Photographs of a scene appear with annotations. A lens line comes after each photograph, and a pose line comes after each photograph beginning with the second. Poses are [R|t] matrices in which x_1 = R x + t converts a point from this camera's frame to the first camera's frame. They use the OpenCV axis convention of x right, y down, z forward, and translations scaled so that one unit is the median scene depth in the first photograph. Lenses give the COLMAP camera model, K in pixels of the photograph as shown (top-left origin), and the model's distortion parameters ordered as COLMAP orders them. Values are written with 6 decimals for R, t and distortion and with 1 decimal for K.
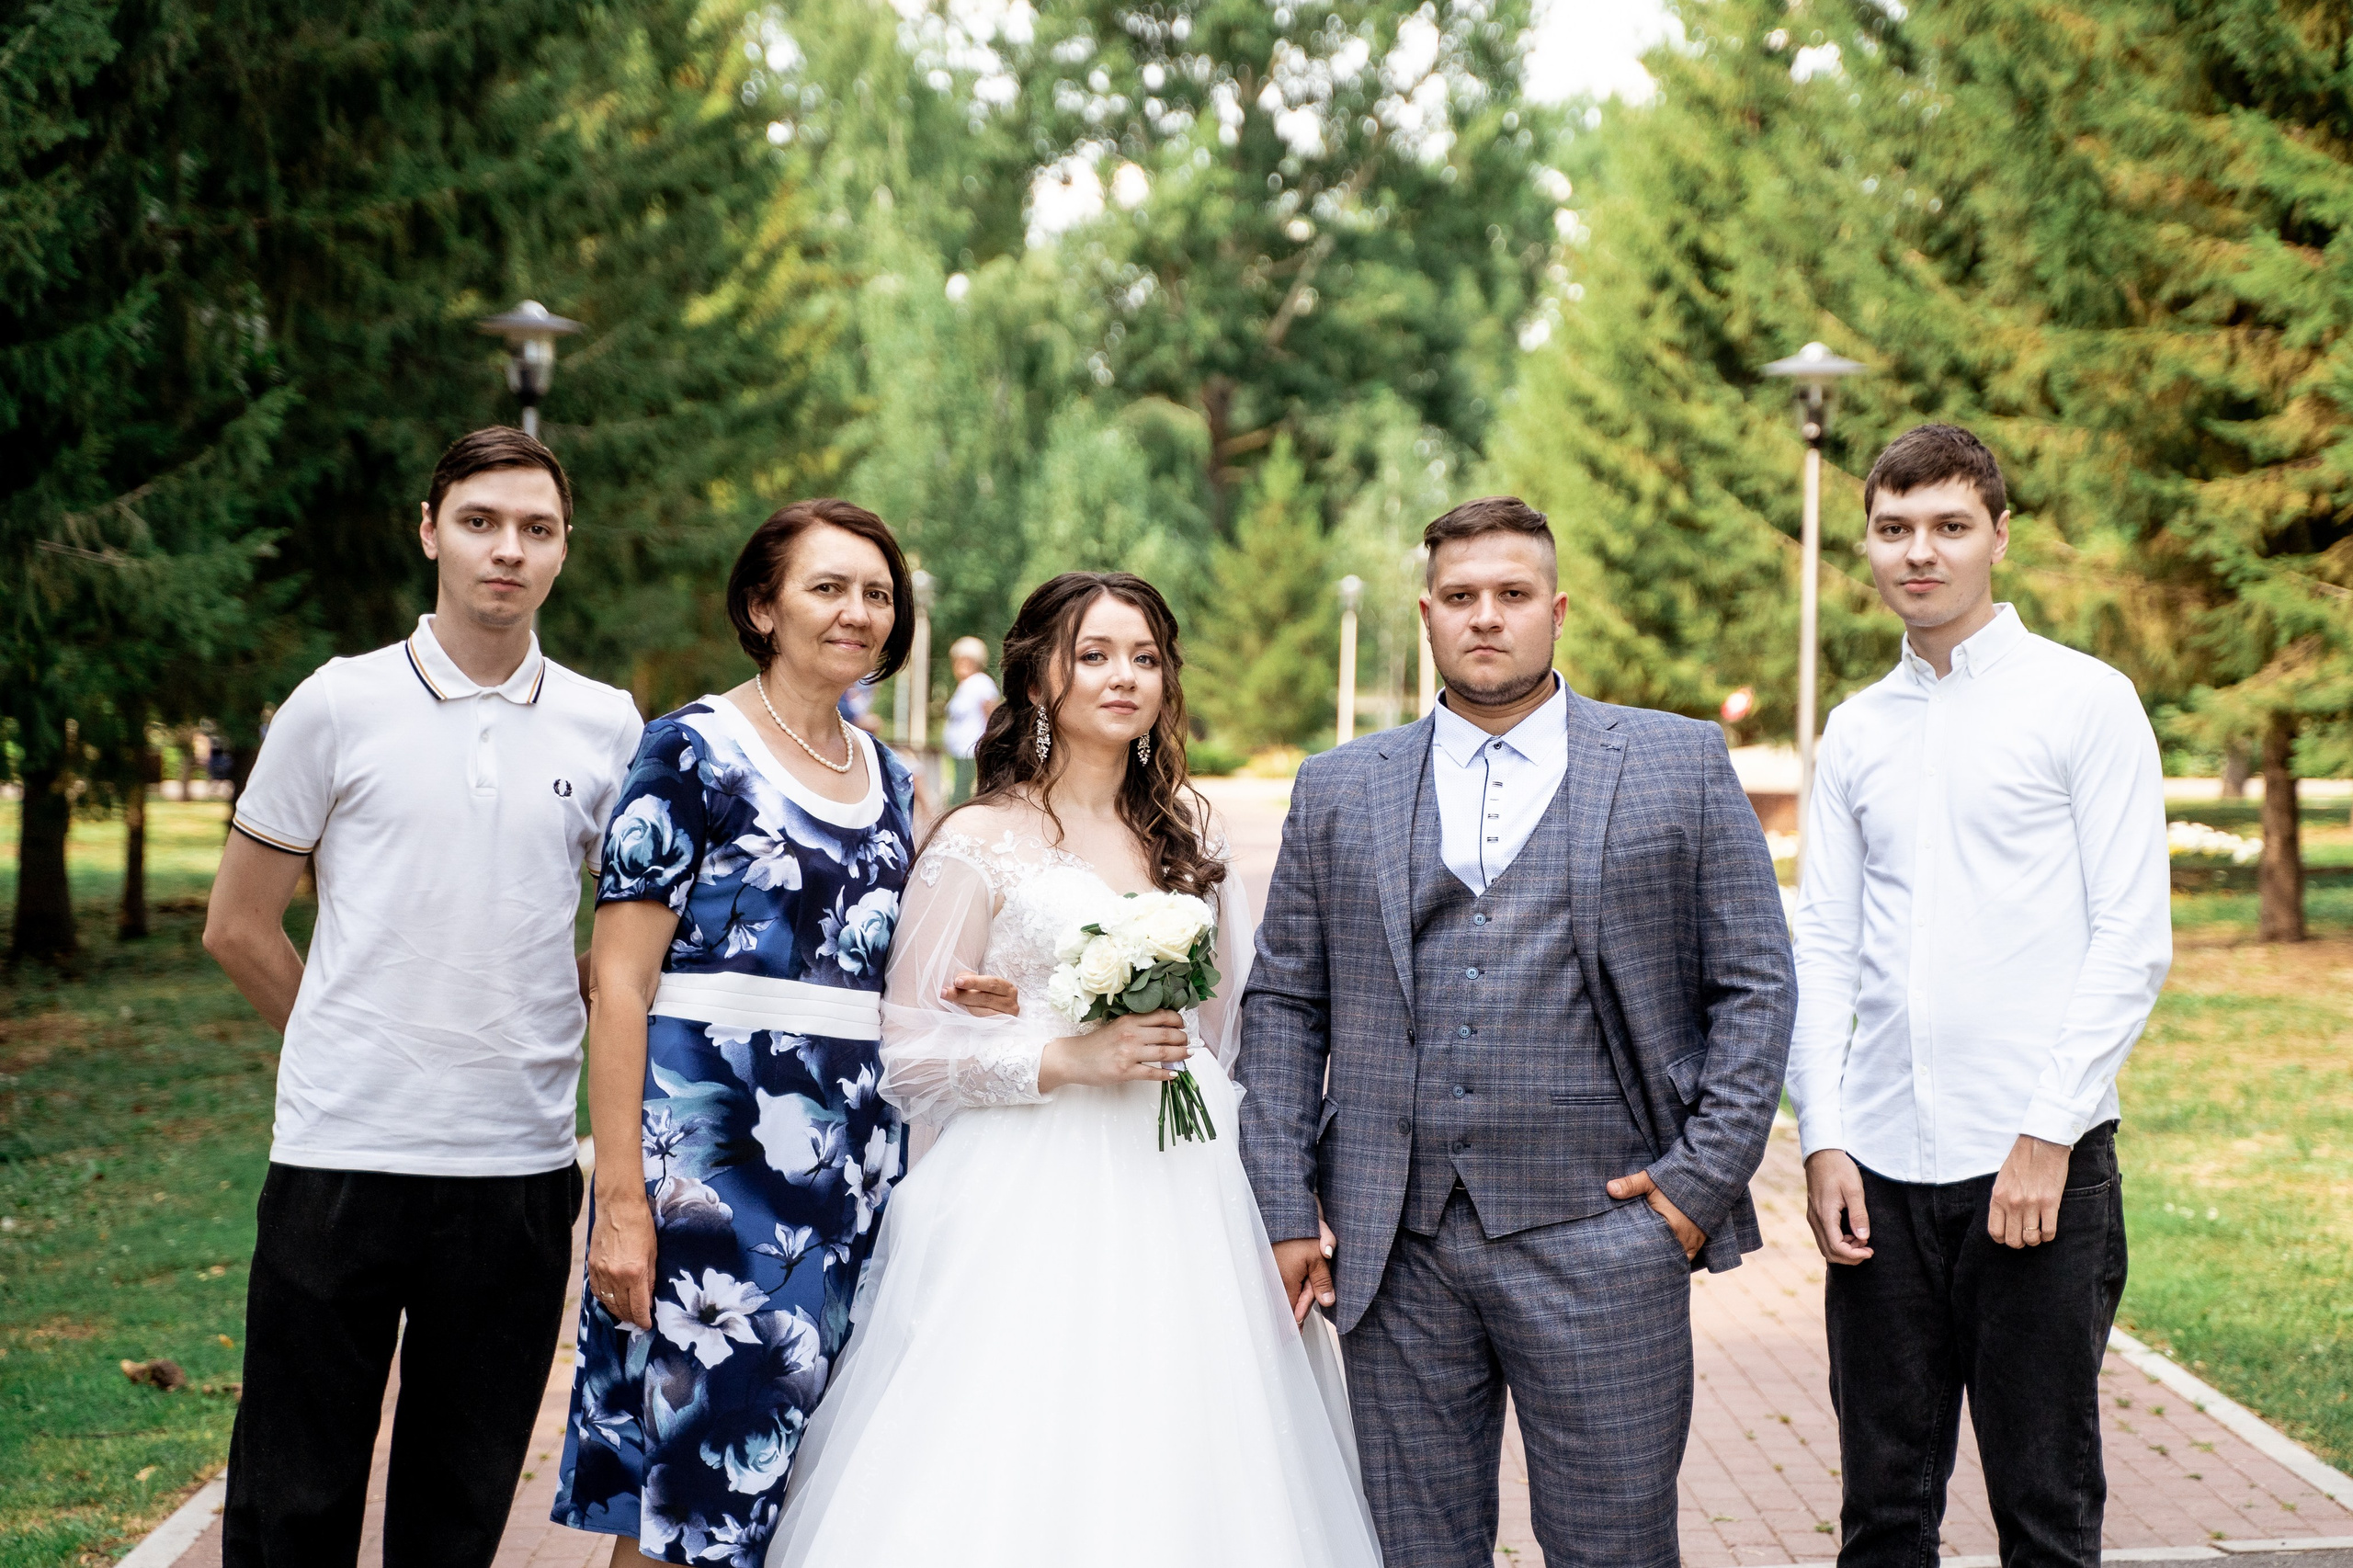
lens RADIAL K [[4387.8, 0, 1281.3], [0, 4387.8, 793.8], [0, 0, 1]] dist [0.102015, -0.011264]
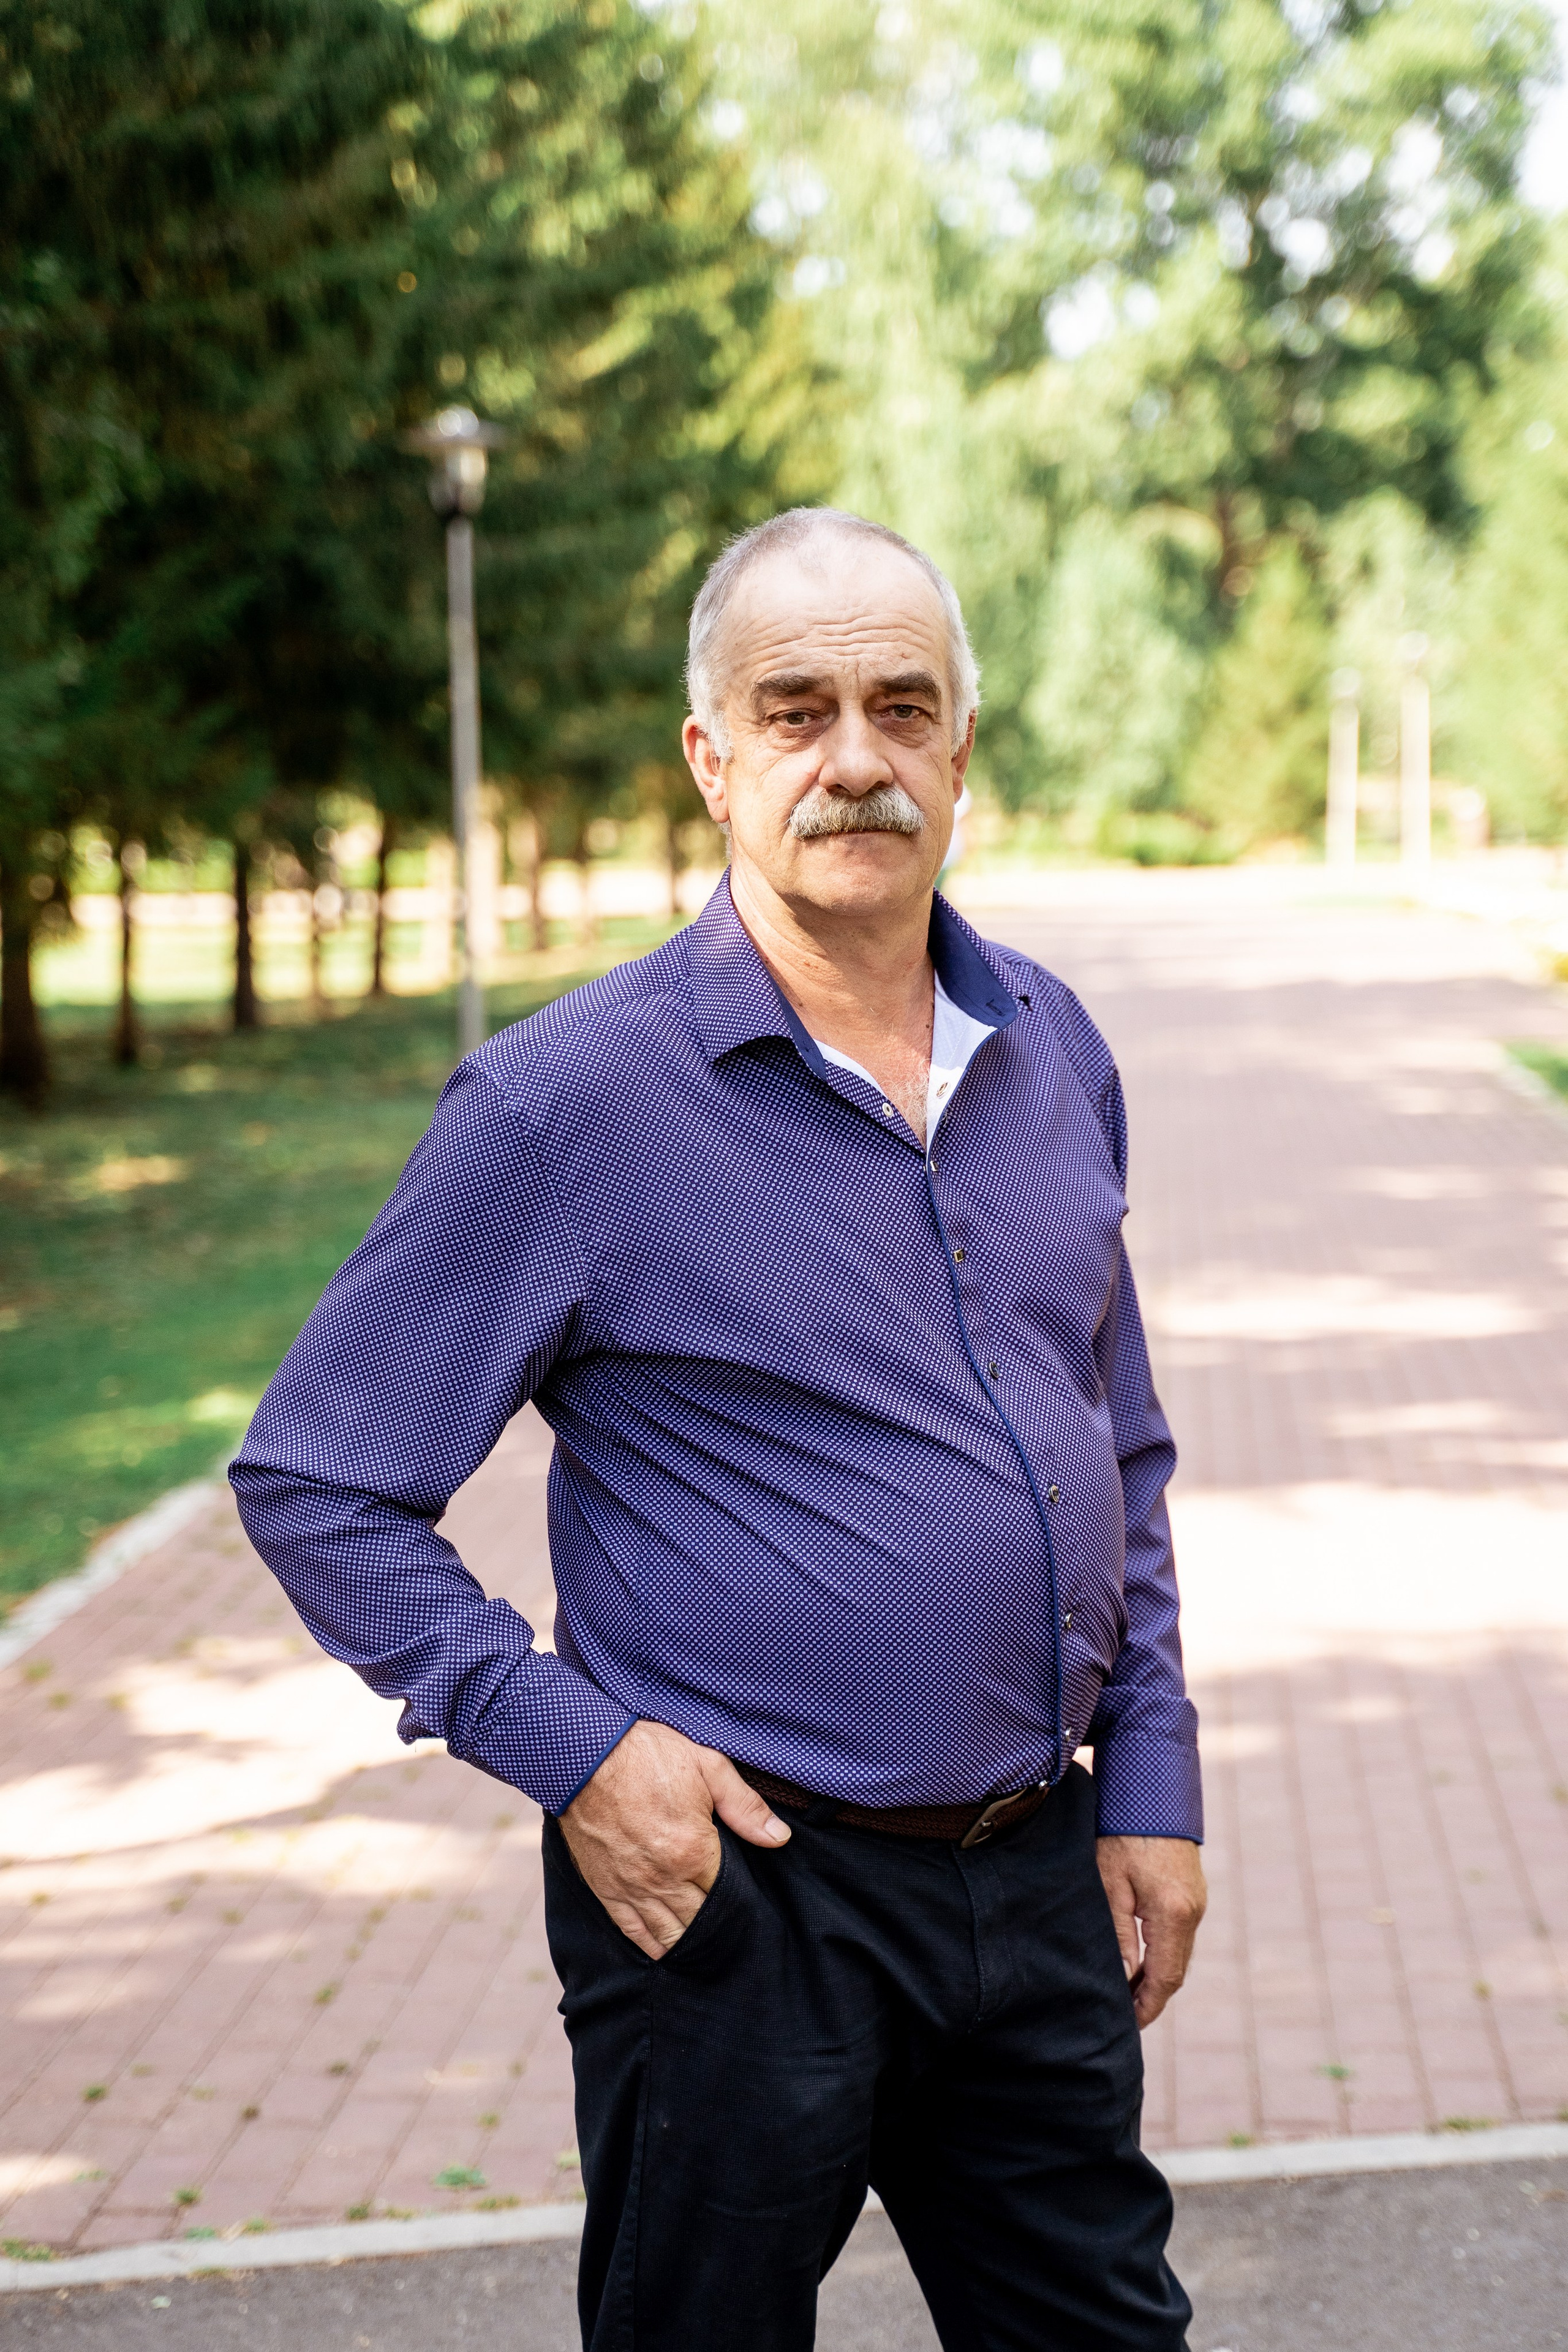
lens RADIAL K [[3590.7, 0, 871.9], [0, 3590.7, 1175.9], [0, 0, 1]] dist [0.130021, -0.078437]
pose [[0.991582, -0.009858, -0.129105, 0.018912], [0.020895, 0.996212, 0.084415, -0.008320], [0.127784, -0.086402, 0.988031, 0.184558]]
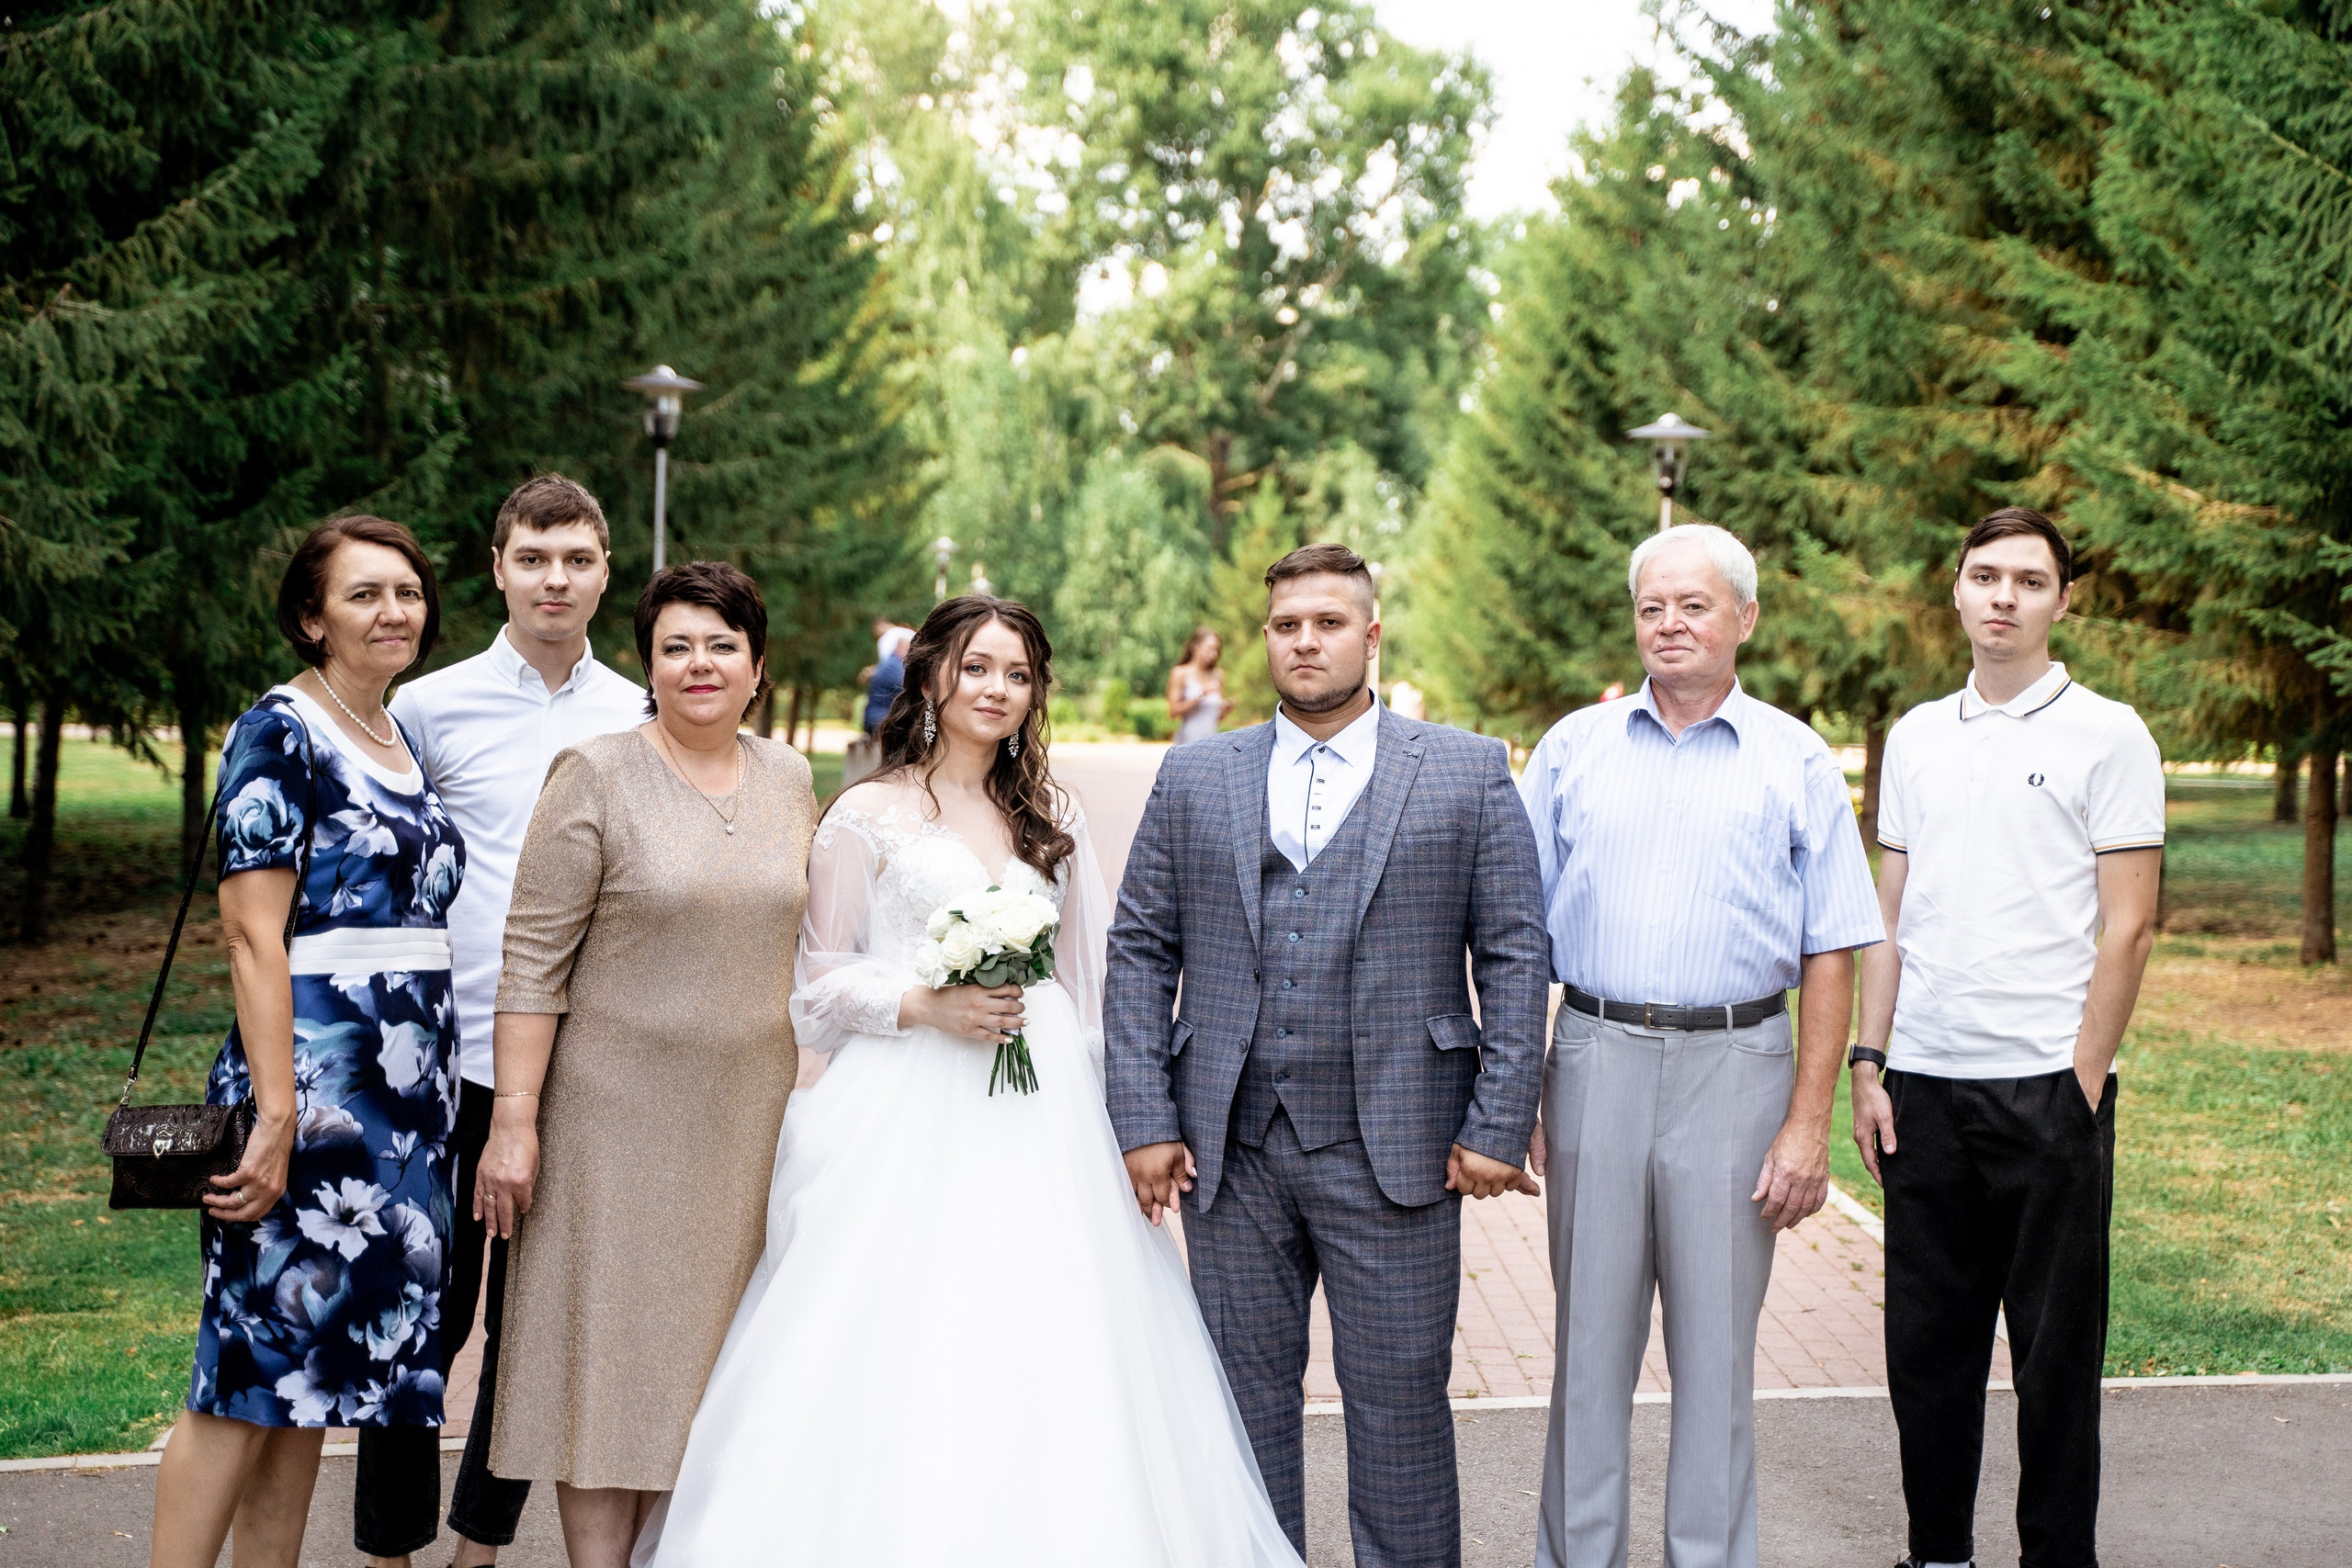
lens RADIAL K [[3402.1, 0, 1176.0], [0, 3402.1, 784.0], [0, 0, 1]] dist [0.034234, 0.016348]
pose [[0.999266, 0.019559, -0.032938, 0.012010], [-0.019231, 0.999763, 0.010240, -0.002642], [0.033130, -0.009599, 0.999405, 0.011547]]
